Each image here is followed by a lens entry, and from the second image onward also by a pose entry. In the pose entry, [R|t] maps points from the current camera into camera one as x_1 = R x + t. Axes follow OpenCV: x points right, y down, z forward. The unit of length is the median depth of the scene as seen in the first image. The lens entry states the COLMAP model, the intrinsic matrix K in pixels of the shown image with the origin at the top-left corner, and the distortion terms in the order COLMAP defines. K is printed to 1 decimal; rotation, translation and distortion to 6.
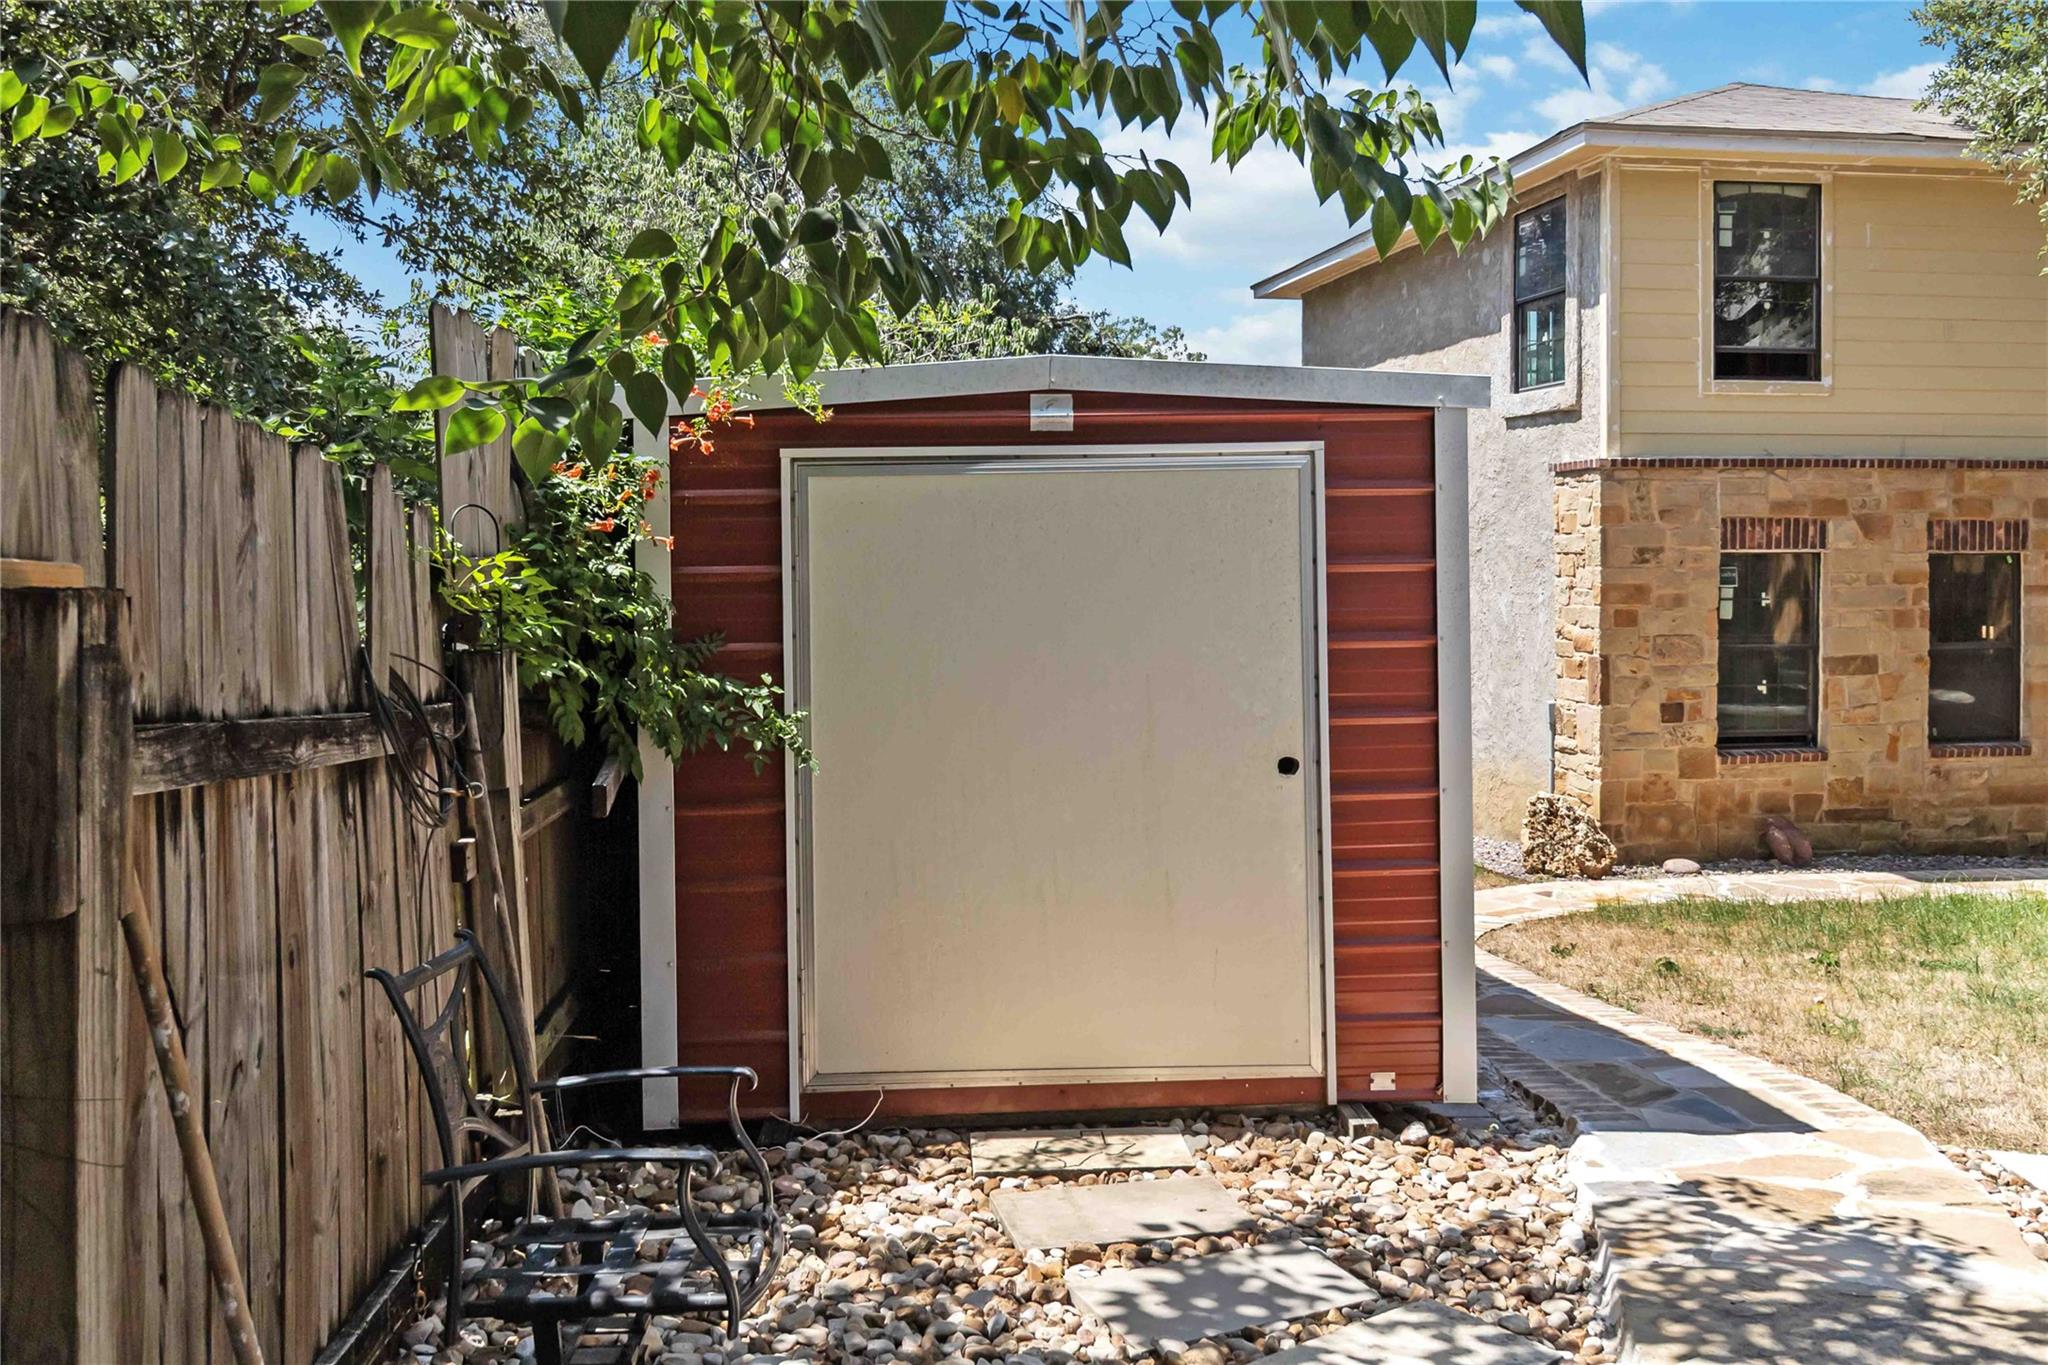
lens RADIAL K [[1637.6, 0, 1024.6], [0, 1637.6, 574.3], [0, 0, 1]] dist [-0.003301, 0.000667]
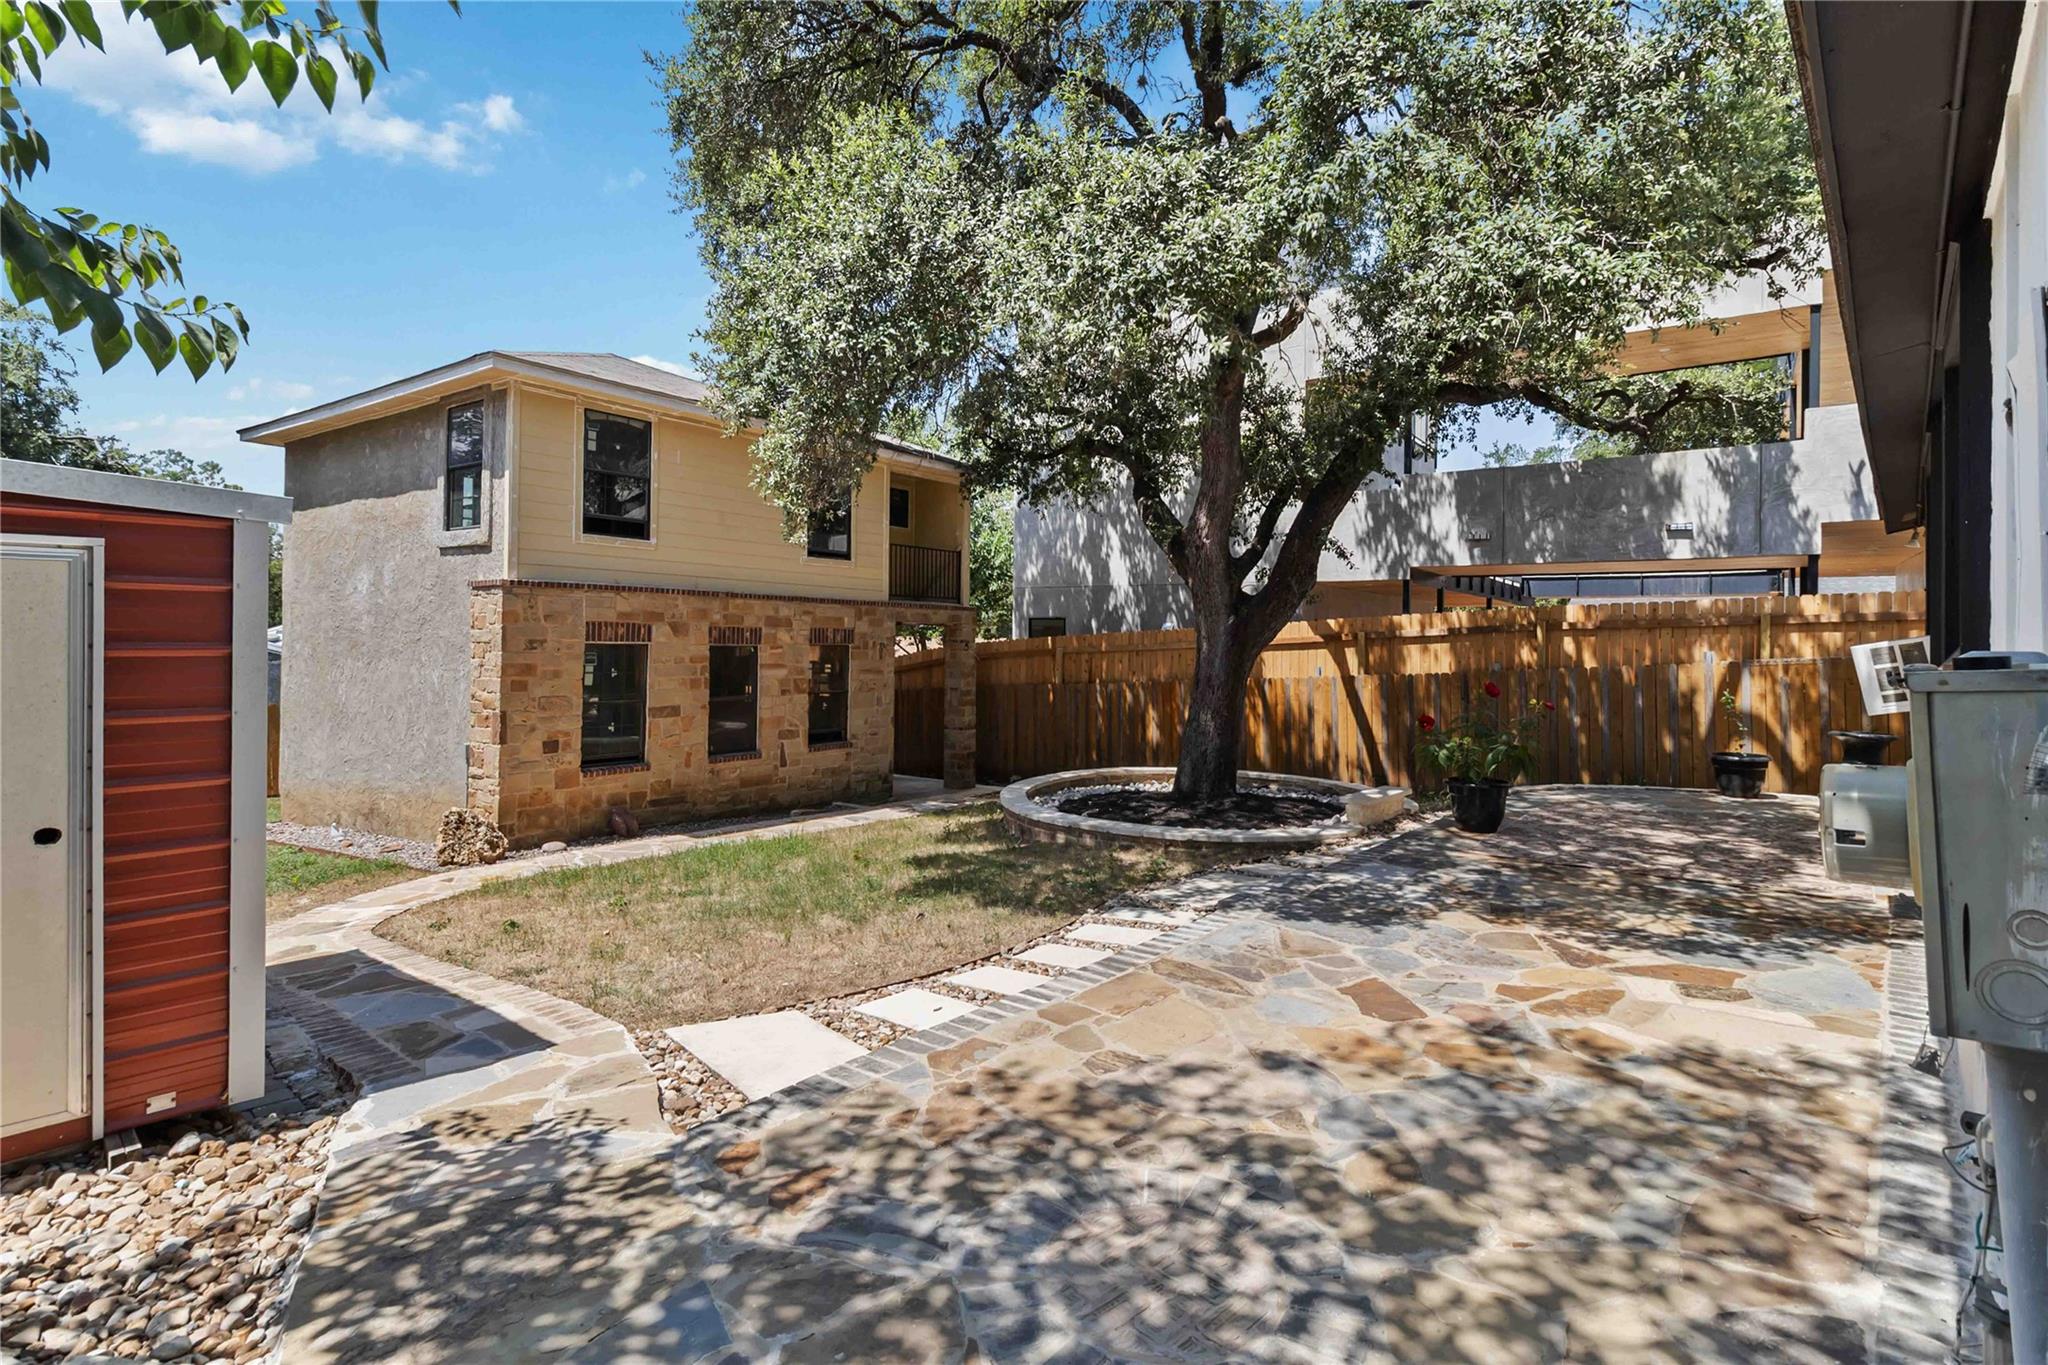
lens RADIAL K [[954.9, 0, 1015.2], [0, 954.9, 637.1], [0, 0, 1]] dist [0.002636, -0.000192]
pose [[0.720498, 0.019391, 0.693186, 0.115808], [-0.006344, 0.999751, -0.021372, -0.002873], [-0.693428, 0.011001, 0.720442, 0.066117]]
